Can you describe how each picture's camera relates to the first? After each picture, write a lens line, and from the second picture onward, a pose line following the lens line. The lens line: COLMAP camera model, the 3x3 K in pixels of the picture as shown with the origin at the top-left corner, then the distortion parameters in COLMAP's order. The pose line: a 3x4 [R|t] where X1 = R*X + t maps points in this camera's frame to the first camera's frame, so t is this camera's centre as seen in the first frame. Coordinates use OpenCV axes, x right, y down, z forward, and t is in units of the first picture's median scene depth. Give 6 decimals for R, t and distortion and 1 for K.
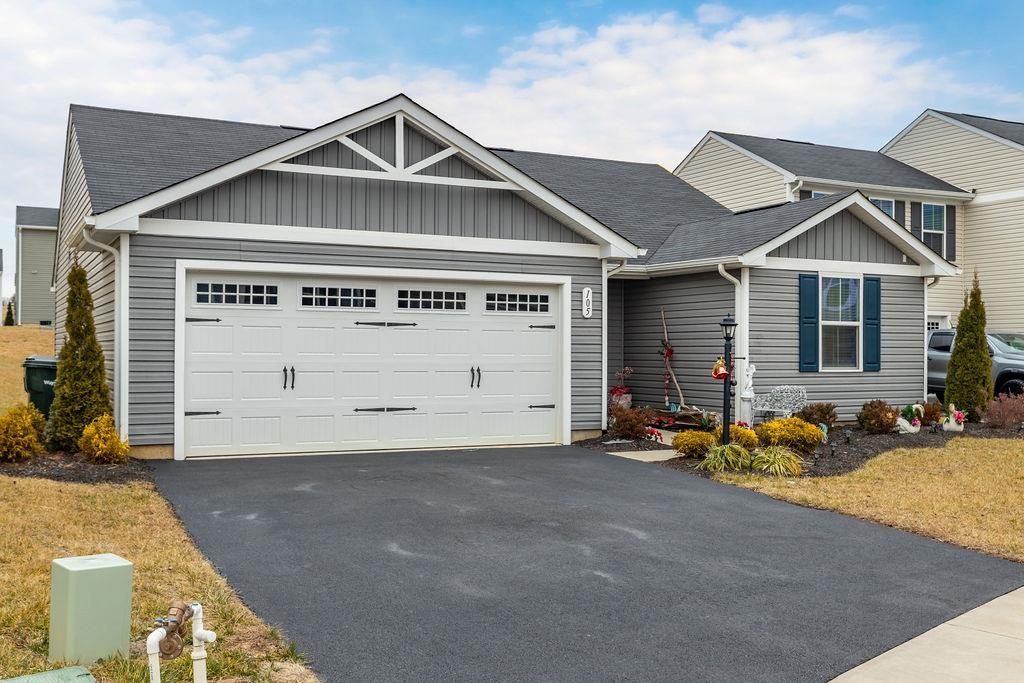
lens RADIAL K [[1037.8, 0, 512.0], [0, 1037.8, 341.5], [0, 0, 1]] dist [-0.009390, -0.004648]
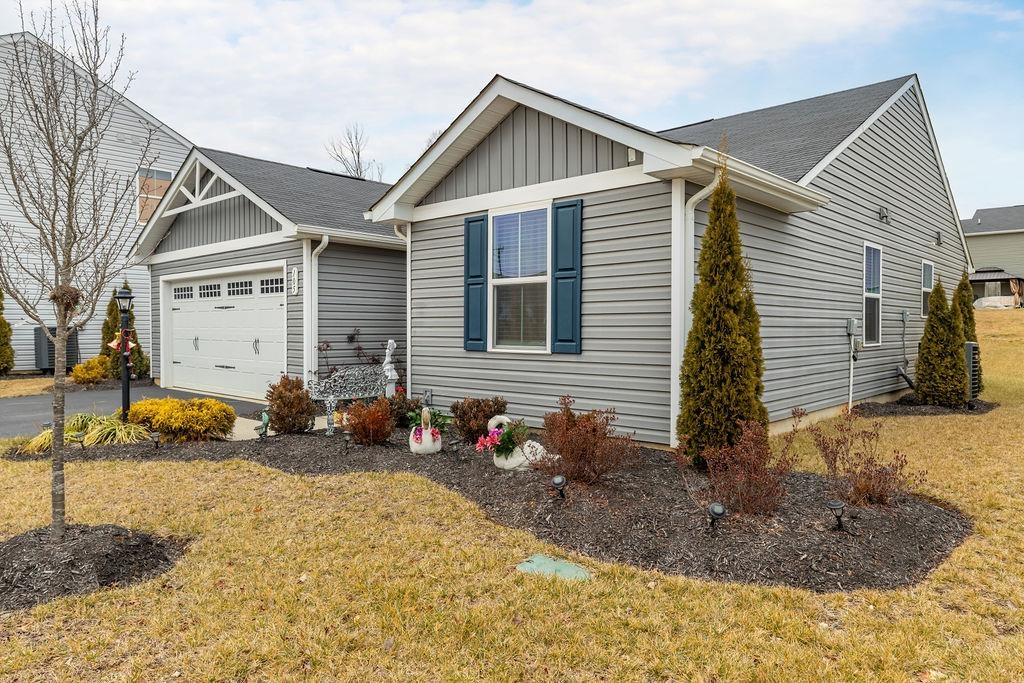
lens RADIAL K [[679.6, 0, 514.3], [0, 679.6, 364.2], [0, 0, 1]] dist [0.000163, 0.001322]
pose [[0.356793, 0.044537, -0.933121, 0.846178], [0.009949, 0.998625, 0.051467, 0.016123], [0.934130, -0.027647, 0.355860, 0.971109]]
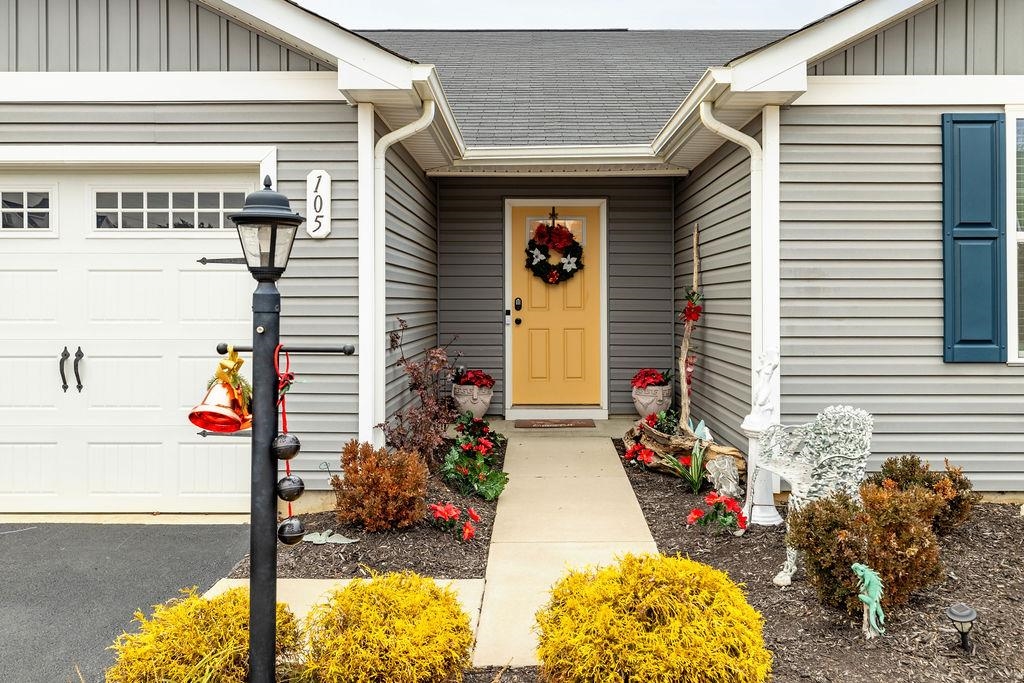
lens RADIAL K [[821.1, 0, 532.1], [0, 821.1, 296.7], [0, 0, 1]] dist [0.000401, 0.003021]
pose [[0.895627, -0.008486, -0.444725, 0.312527], [0.009992, 0.999950, 0.001042, 0.002623], [0.444694, -0.005377, 0.895667, 0.737479]]
